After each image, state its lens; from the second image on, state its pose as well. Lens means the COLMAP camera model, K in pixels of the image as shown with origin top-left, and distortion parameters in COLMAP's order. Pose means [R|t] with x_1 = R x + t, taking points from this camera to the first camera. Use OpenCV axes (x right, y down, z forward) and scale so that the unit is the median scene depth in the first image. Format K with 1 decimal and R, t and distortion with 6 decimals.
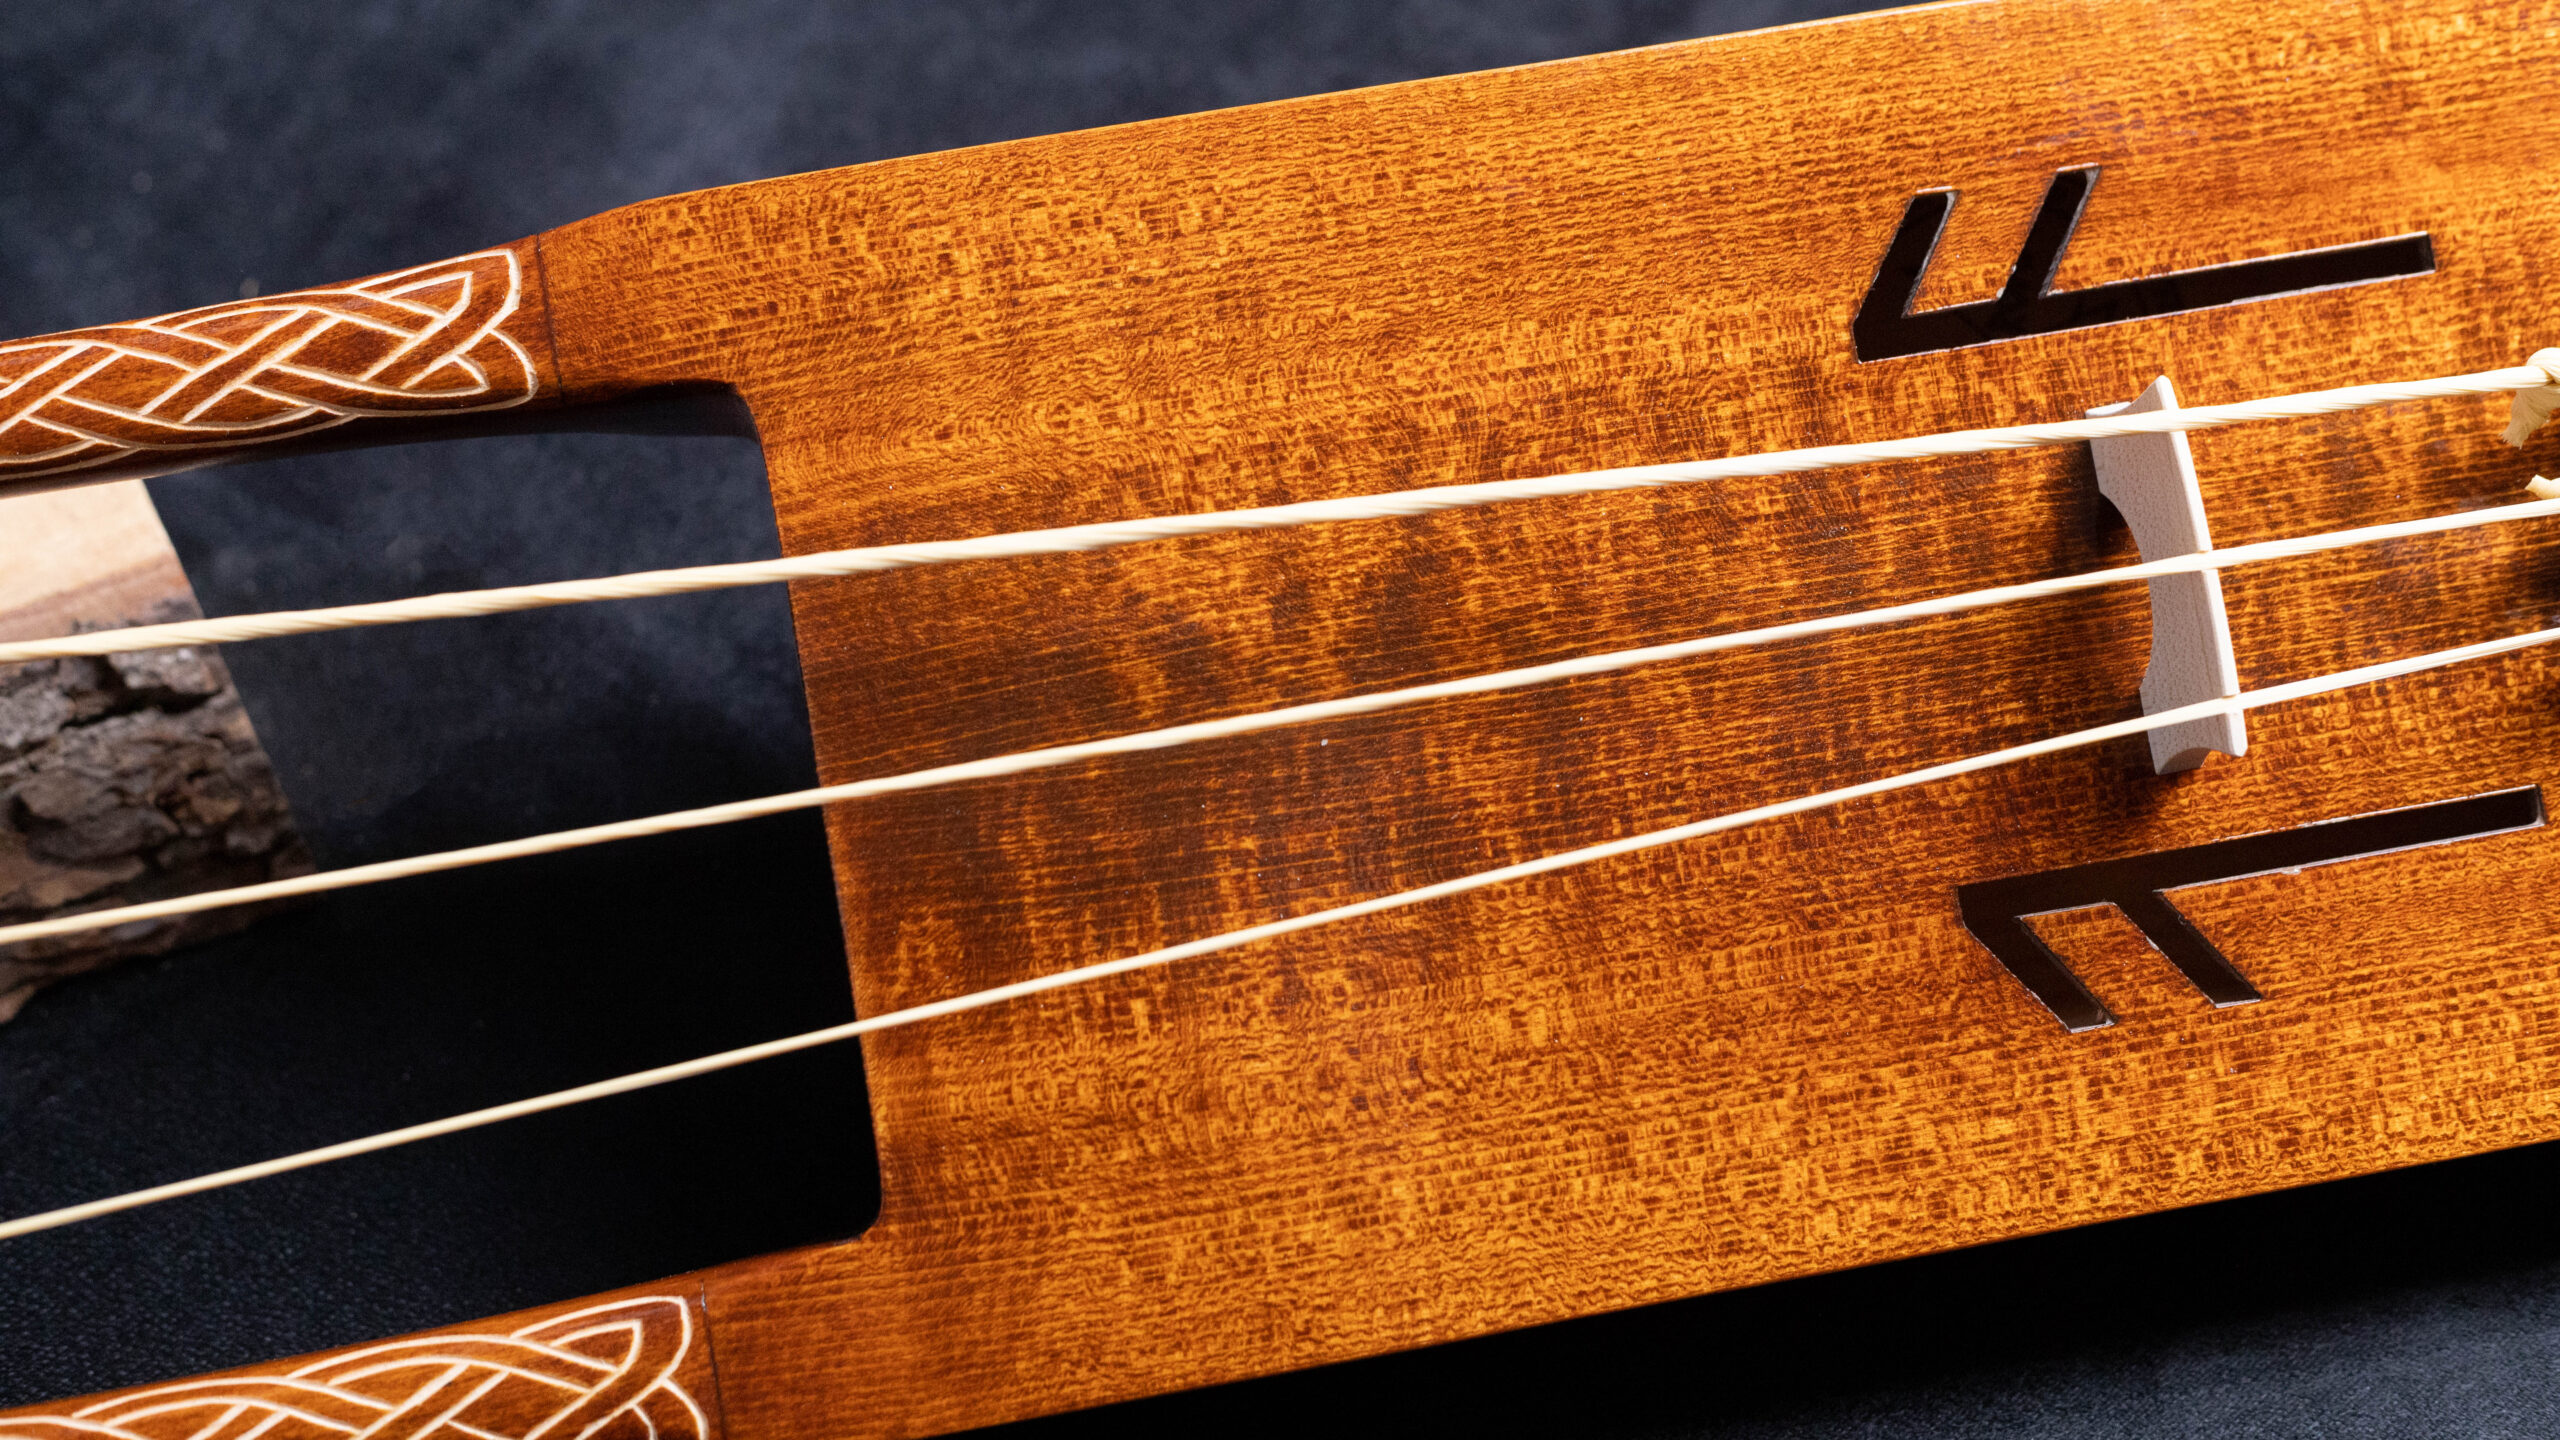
lens RADIAL K [[3867.0, 0, 1240.0], [0, 3867.0, 613.4], [0, 0, 1]] dist [-0.009946, 0.000000]
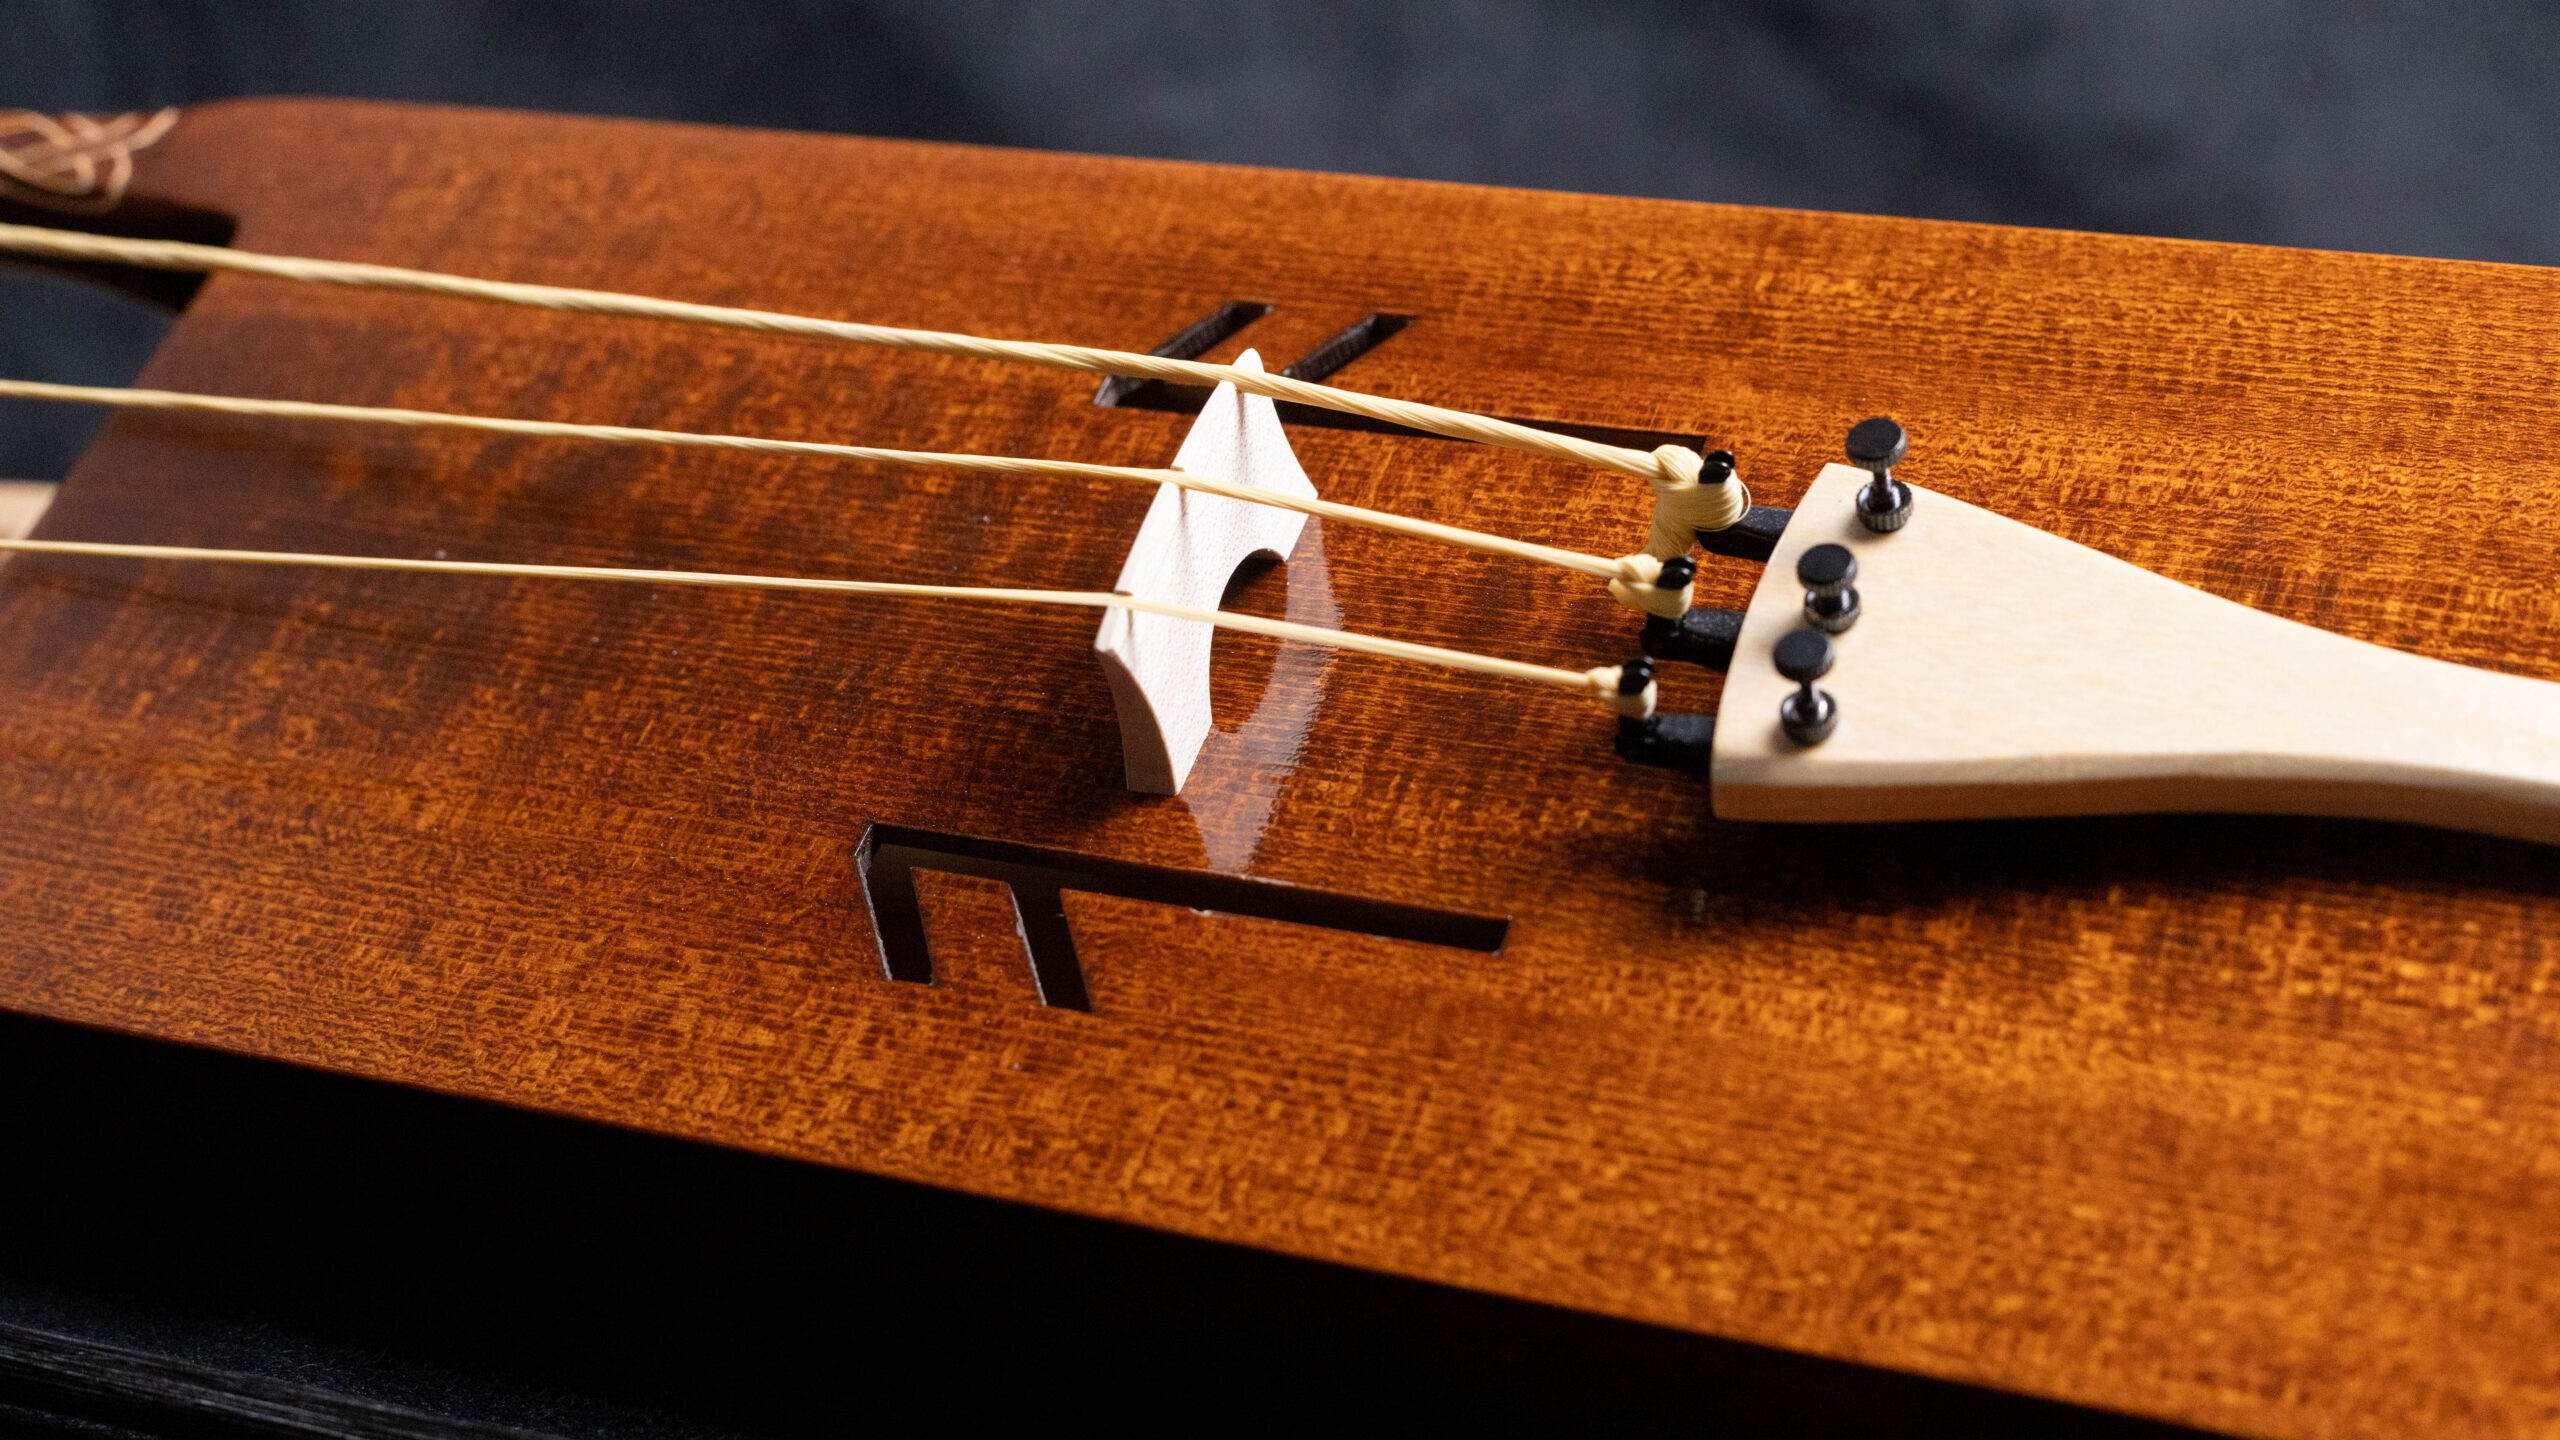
lens RADIAL K [[3867.0, 0, 1319.2], [0, 3867.0, 827.7], [0, 0, 1]] dist [-0.009946, 0.000000]
pose [[0.828616, 0.208830, -0.519409, 0.739600], [-0.455316, 0.791209, -0.408259, 0.391759], [0.325704, 0.574785, 0.750693, 0.362655]]
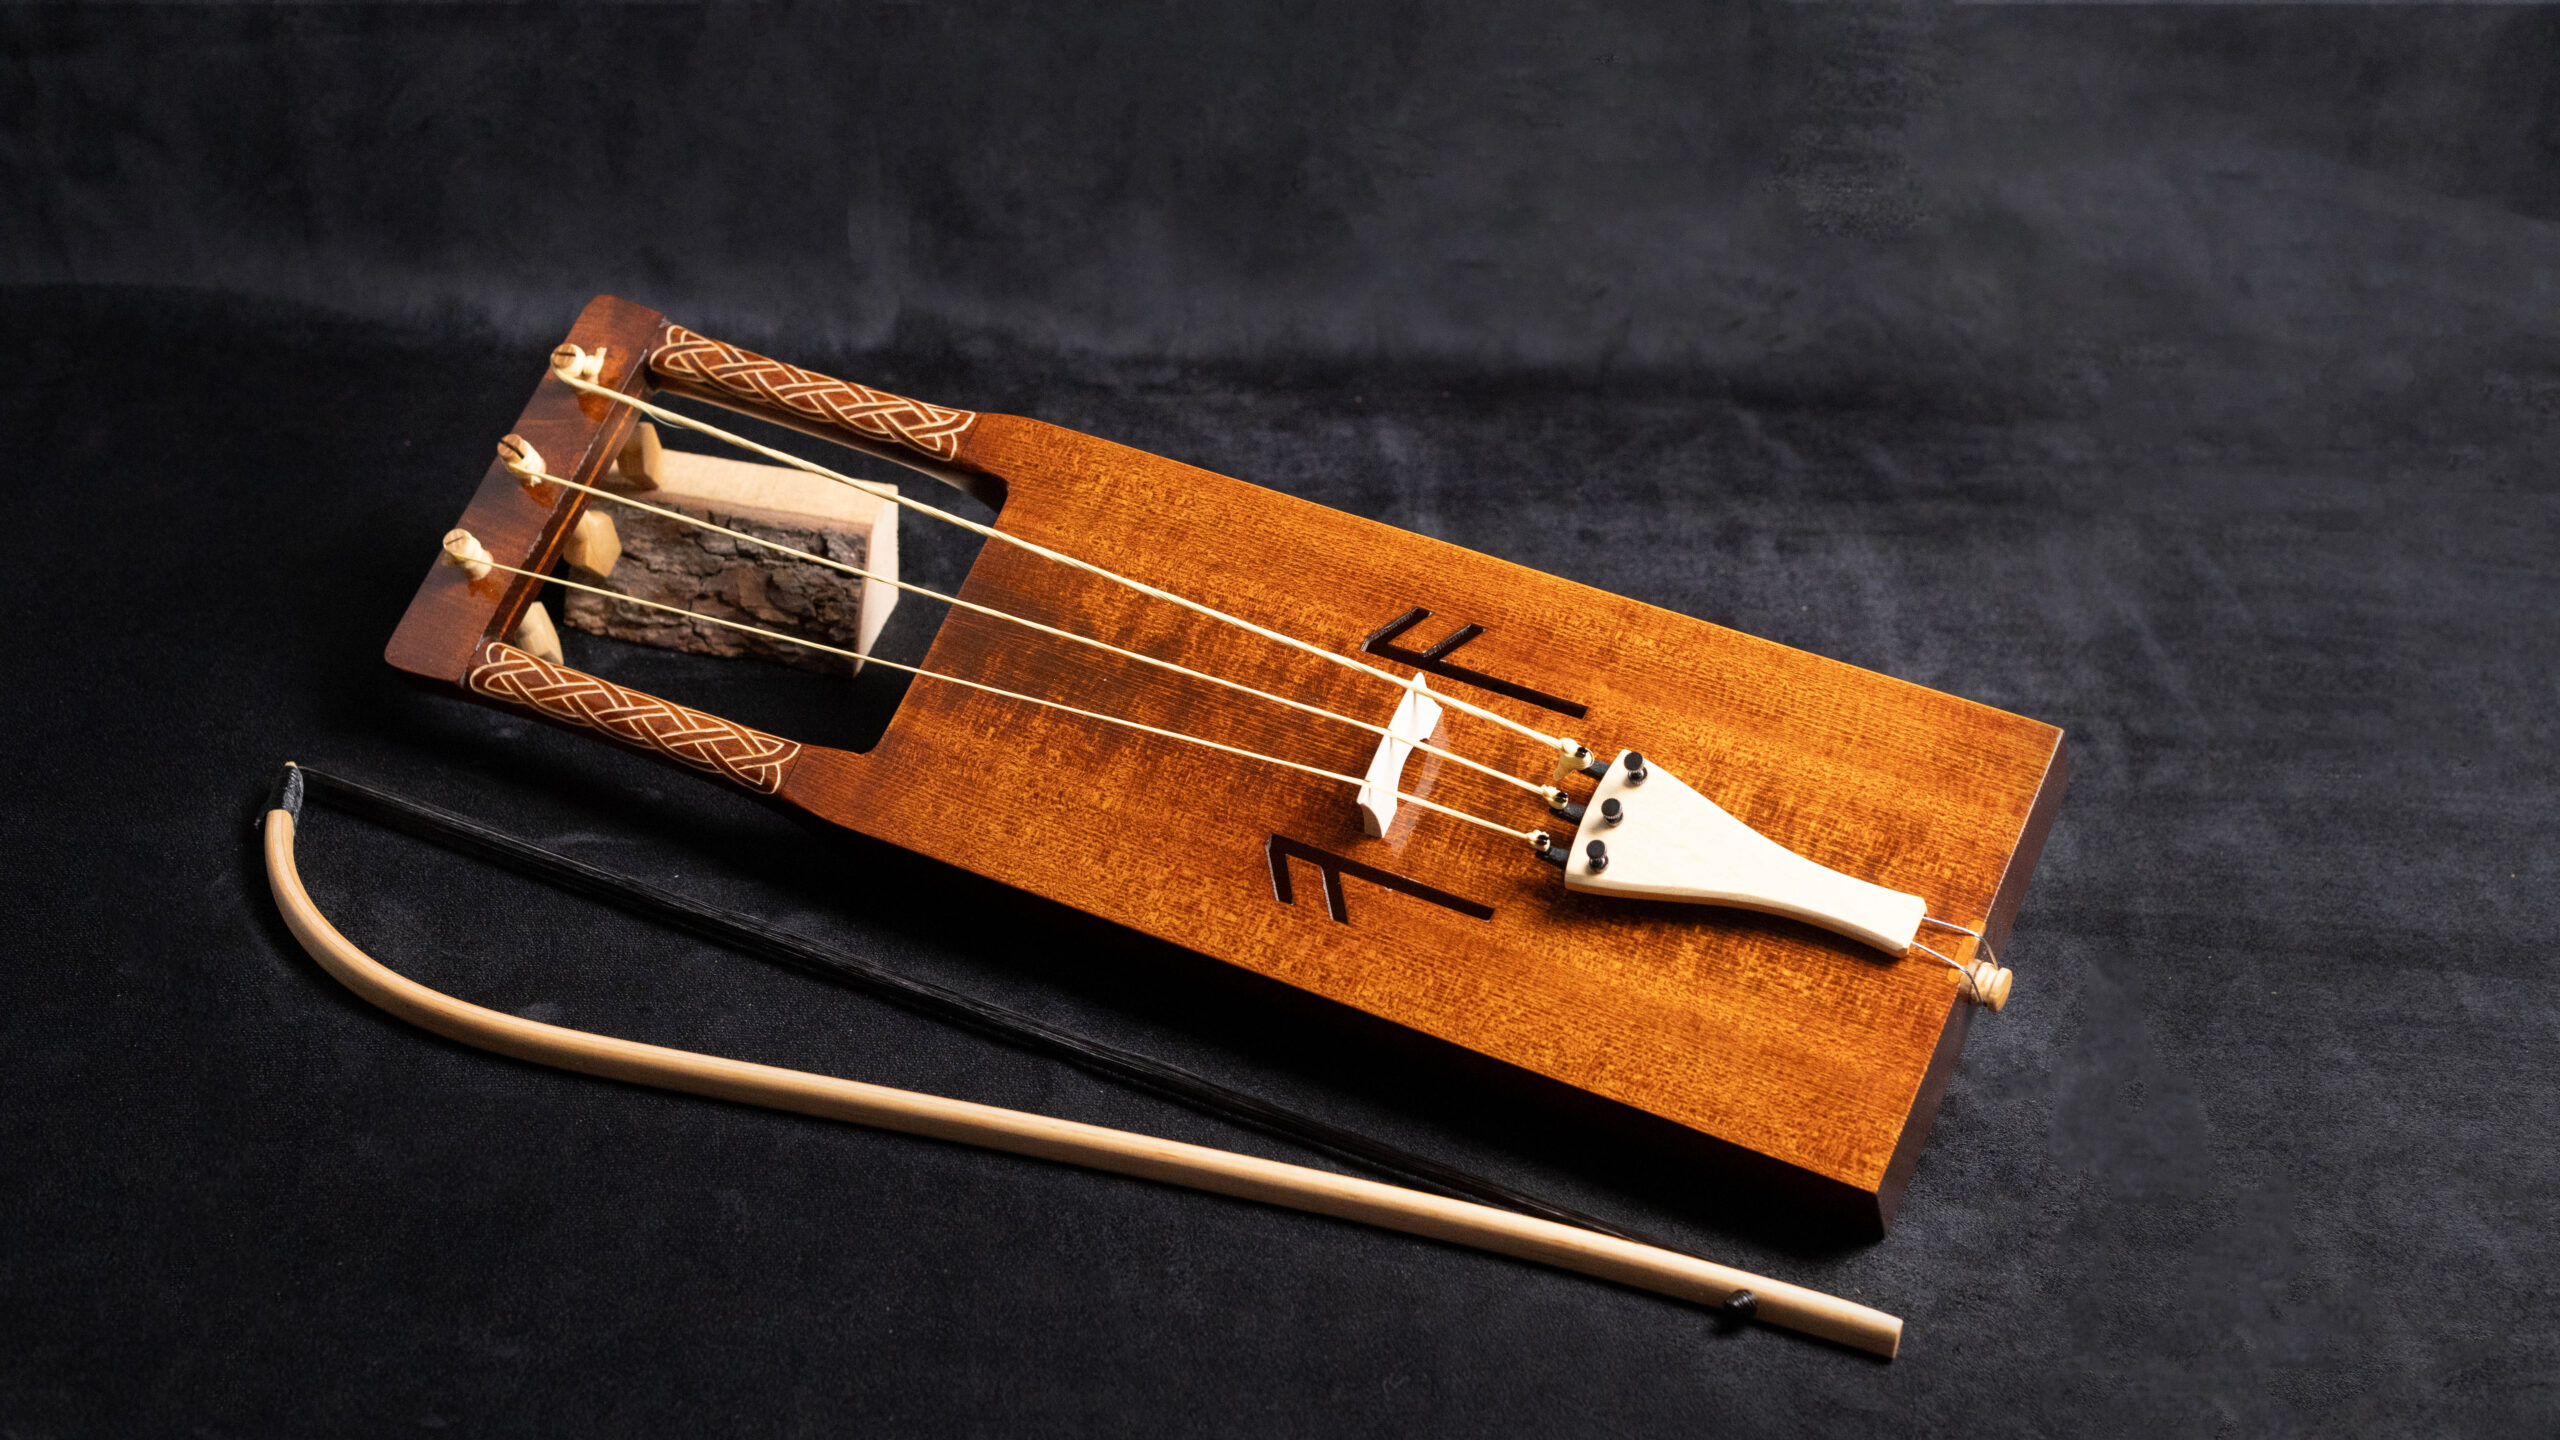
lens RADIAL K [[3675.9, 0, 1287.0], [0, 3675.9, 699.6], [0, 0, 1]] dist [-0.006302, 0.000000]
pose [[0.780941, 0.389200, -0.488523, 1.315851], [-0.524013, 0.833887, -0.173329, 0.404647], [0.339913, 0.391352, 0.855162, -1.050007]]
